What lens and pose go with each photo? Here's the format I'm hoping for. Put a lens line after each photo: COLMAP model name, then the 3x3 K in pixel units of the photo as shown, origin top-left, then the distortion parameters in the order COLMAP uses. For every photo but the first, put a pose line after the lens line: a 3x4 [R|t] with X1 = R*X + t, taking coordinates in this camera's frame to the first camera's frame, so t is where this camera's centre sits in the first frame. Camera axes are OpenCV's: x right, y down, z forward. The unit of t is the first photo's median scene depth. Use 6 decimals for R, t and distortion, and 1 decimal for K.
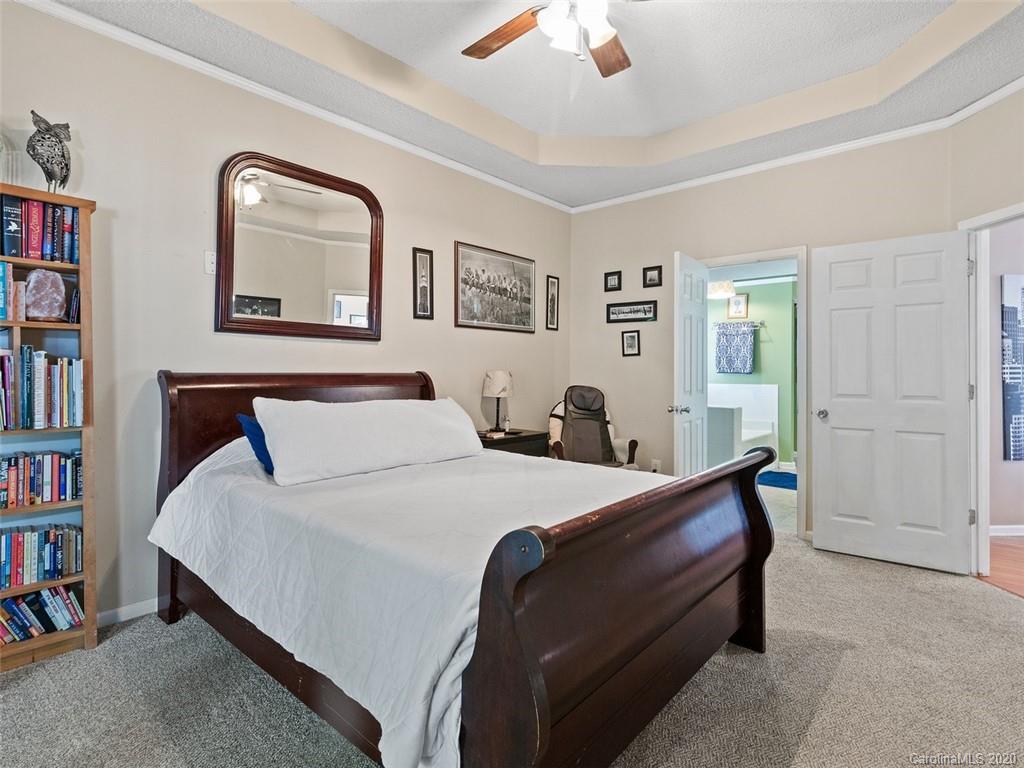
lens RADIAL K [[530.3, 0, 511.3], [0, 530.3, 374.2], [0, 0, 1]] dist [-0.000511, 0.000114]
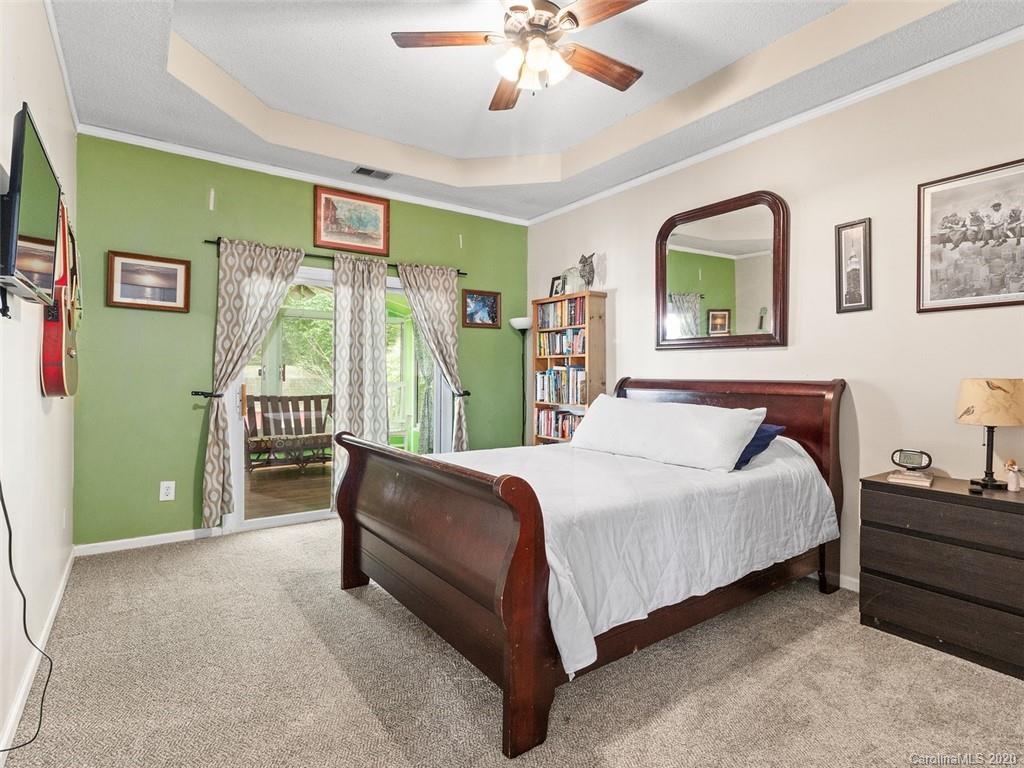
lens RADIAL K [[536.1, 0, 514.0], [0, 536.1, 384.7], [0, 0, 1]] dist [0.000246, 0.000198]
pose [[-0.229556, 0.012463, -0.973216, 0.675243], [-0.011326, 0.999816, 0.015476, -0.003323], [0.973230, 0.014575, -0.229372, 0.658989]]
